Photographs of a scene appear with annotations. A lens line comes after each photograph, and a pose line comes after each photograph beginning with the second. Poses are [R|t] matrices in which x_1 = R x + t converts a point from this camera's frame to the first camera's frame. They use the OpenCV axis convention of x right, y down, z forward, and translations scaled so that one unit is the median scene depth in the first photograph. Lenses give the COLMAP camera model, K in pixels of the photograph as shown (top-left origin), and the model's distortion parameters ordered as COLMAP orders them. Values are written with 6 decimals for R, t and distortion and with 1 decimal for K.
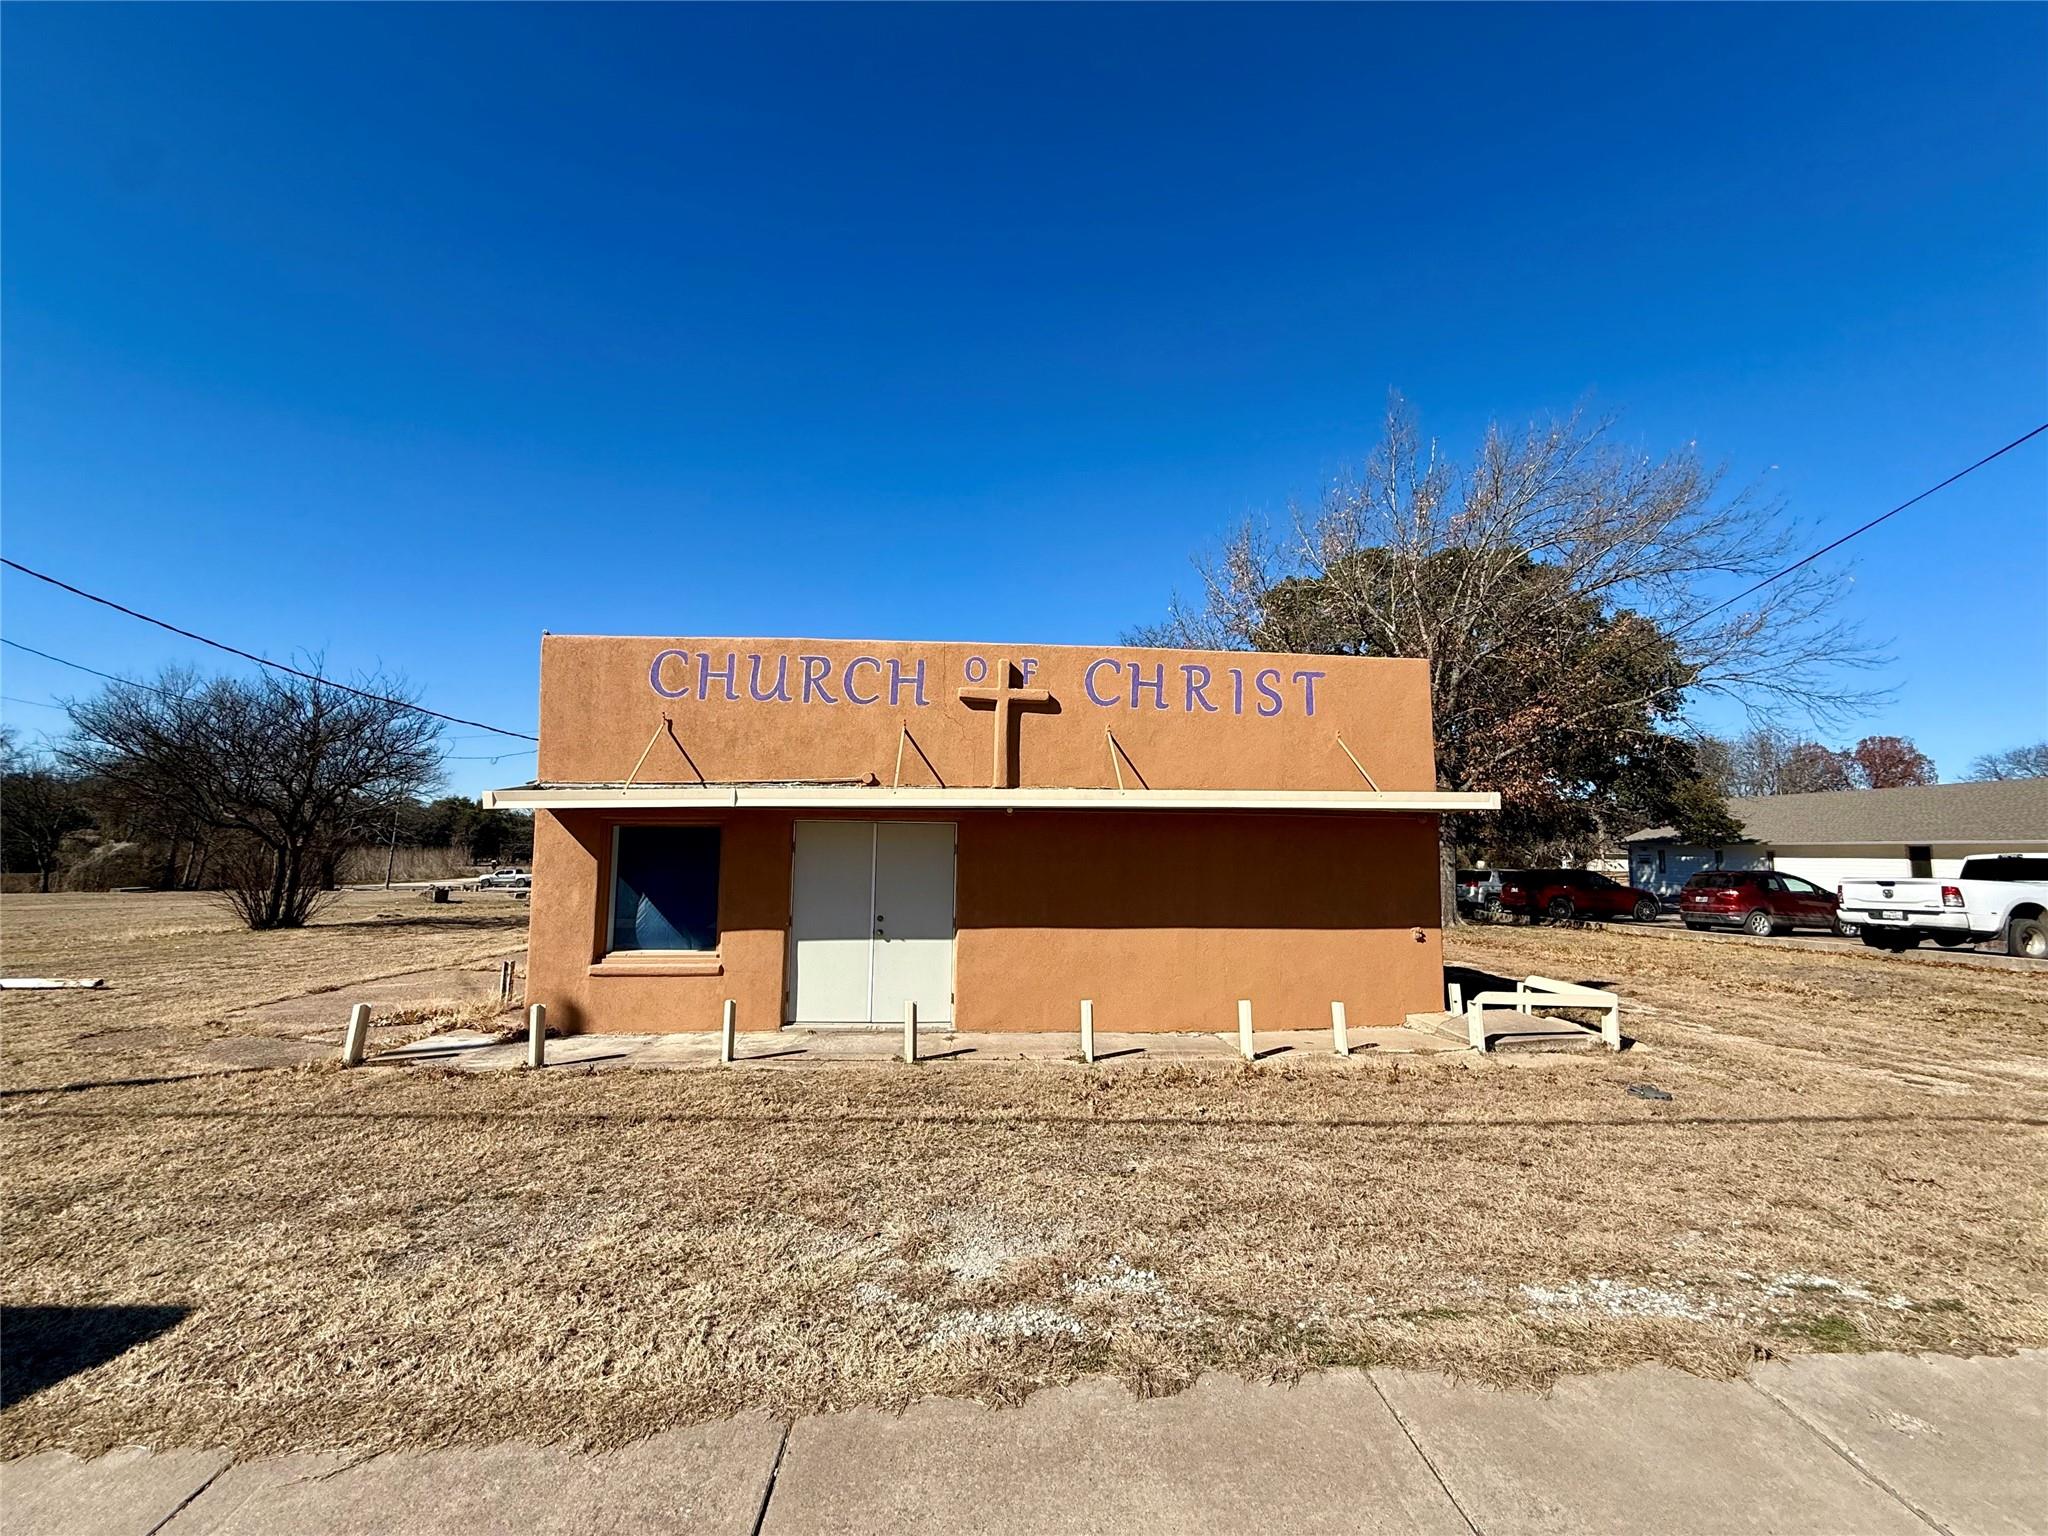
lens RADIAL K [[858.5, 0, 1024.0], [0, 858.5, 768.0], [0, 0, 1]] dist [0.001231, 0.000027]
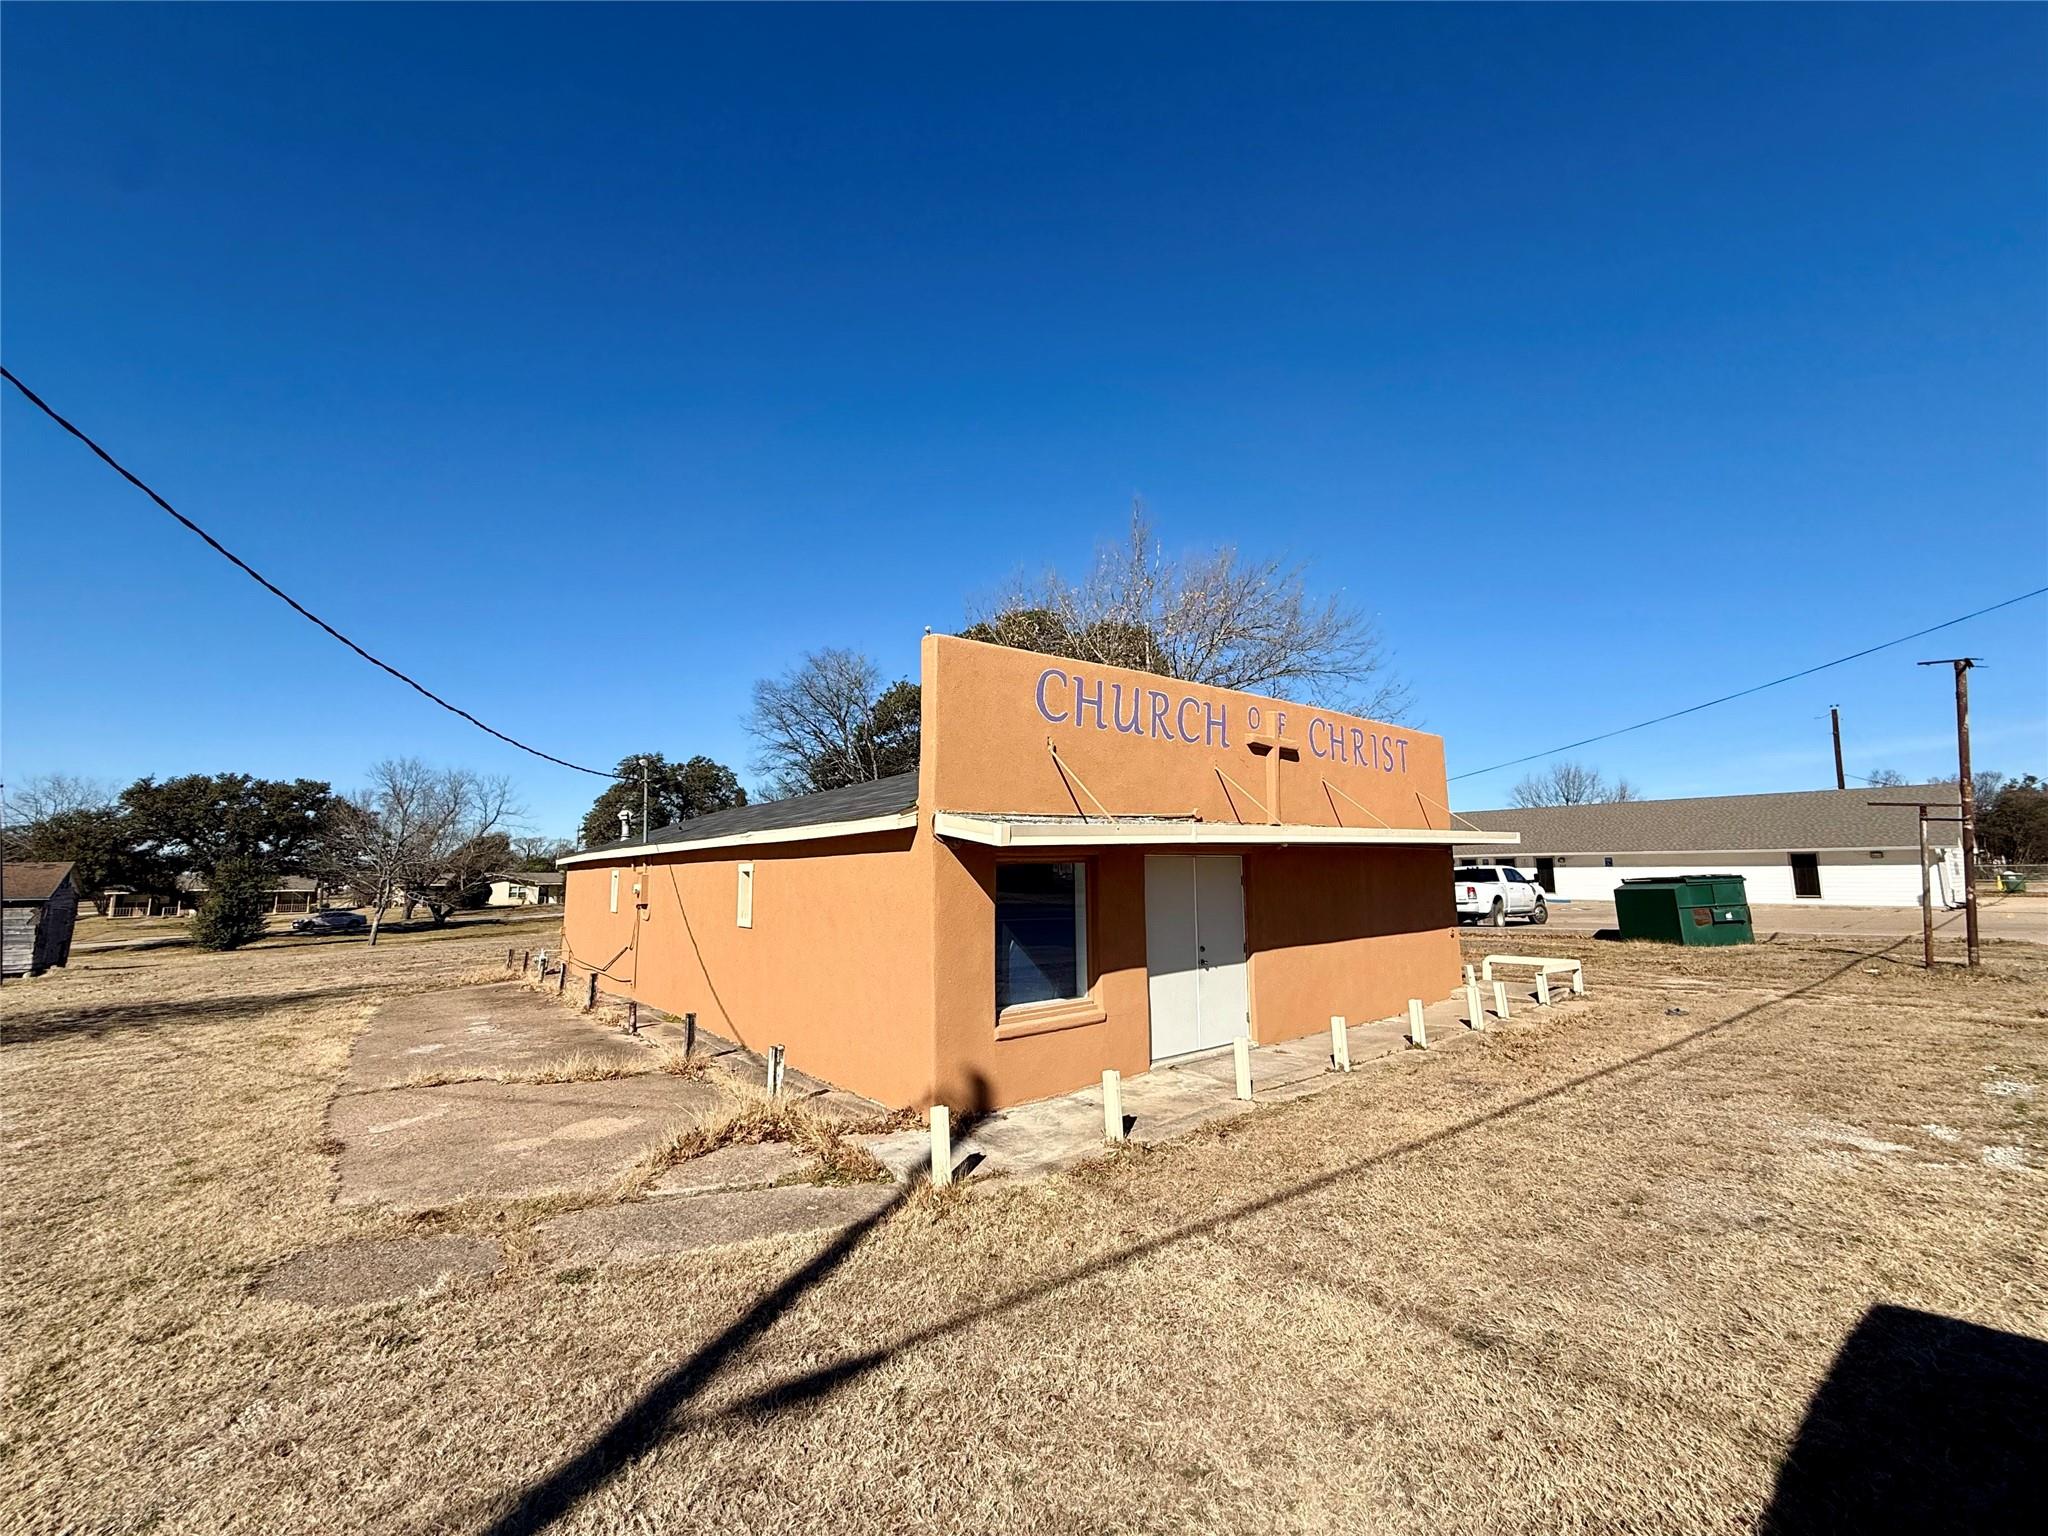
lens RADIAL K [[858.5, 0, 1024.0], [0, 858.5, 768.0], [0, 0, 1]] dist [0.001231, 0.000027]
pose [[0.800398, 0.050458, 0.597341, -0.971122], [-0.034325, 0.998674, -0.038366, 0.003084], [-0.598485, 0.010204, 0.801069, 0.289495]]
